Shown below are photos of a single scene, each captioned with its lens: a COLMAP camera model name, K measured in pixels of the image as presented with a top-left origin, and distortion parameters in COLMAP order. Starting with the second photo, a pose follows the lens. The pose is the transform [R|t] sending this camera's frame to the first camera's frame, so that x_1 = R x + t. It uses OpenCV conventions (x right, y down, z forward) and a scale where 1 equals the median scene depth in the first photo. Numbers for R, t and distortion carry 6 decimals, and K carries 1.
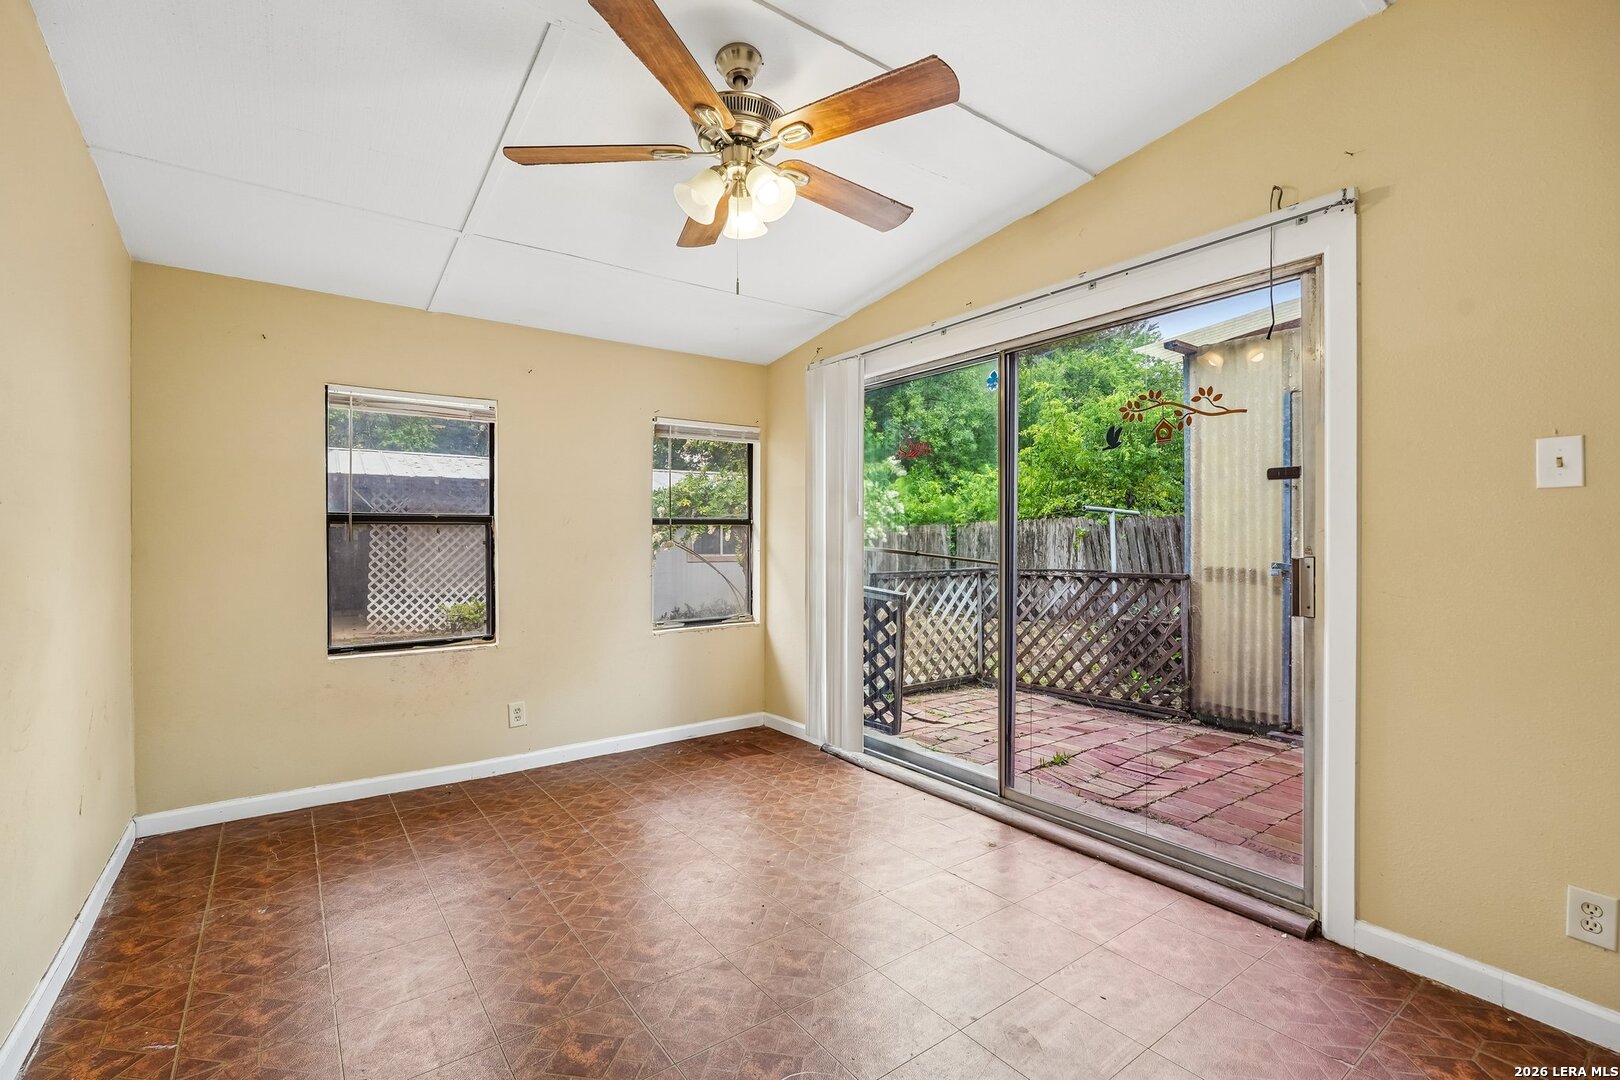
lens RADIAL K [[721.1, 0, 807.0], [0, 721.1, 536.2], [0, 0, 1]] dist [-0.005676, 0.000713]
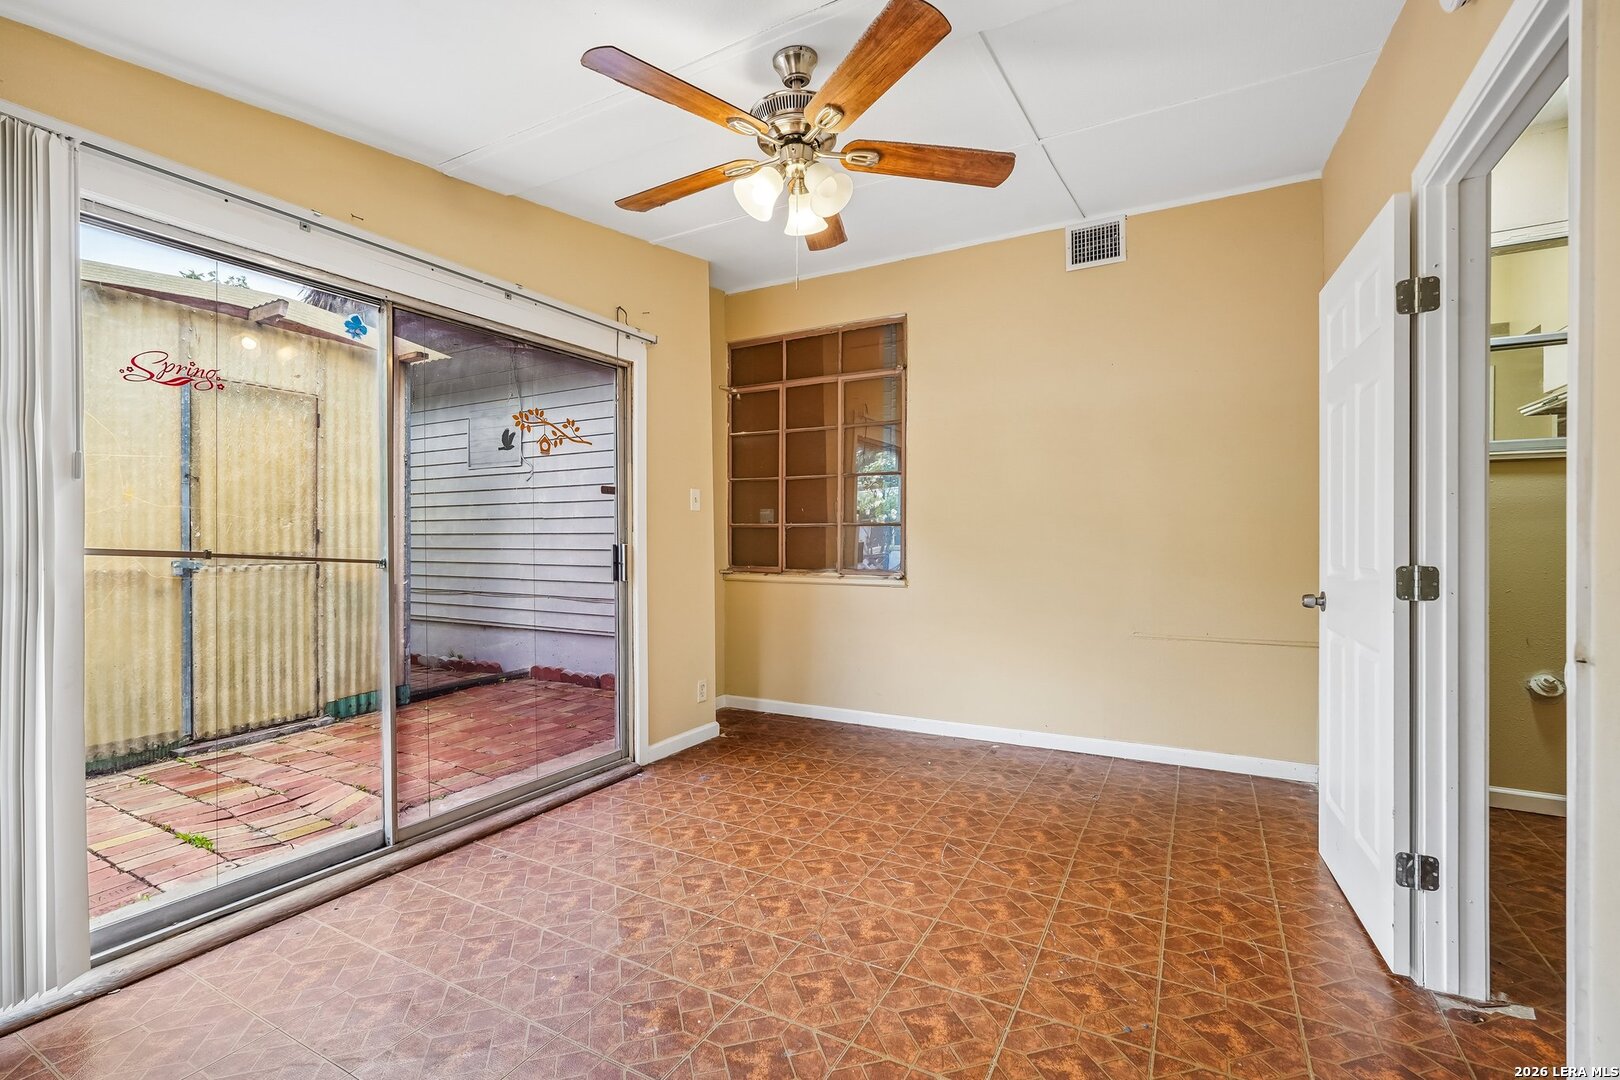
lens RADIAL K [[714.2, 0, 804.3], [0, 714.2, 540.6], [0, 0, 1]] dist [-0.019856, 0.010649]
pose [[-0.411337, -0.002564, 0.911480, -0.691452], [0.000170, 0.999996, 0.002890, 0.013262], [-0.911483, 0.001344, -0.411335, 0.947259]]
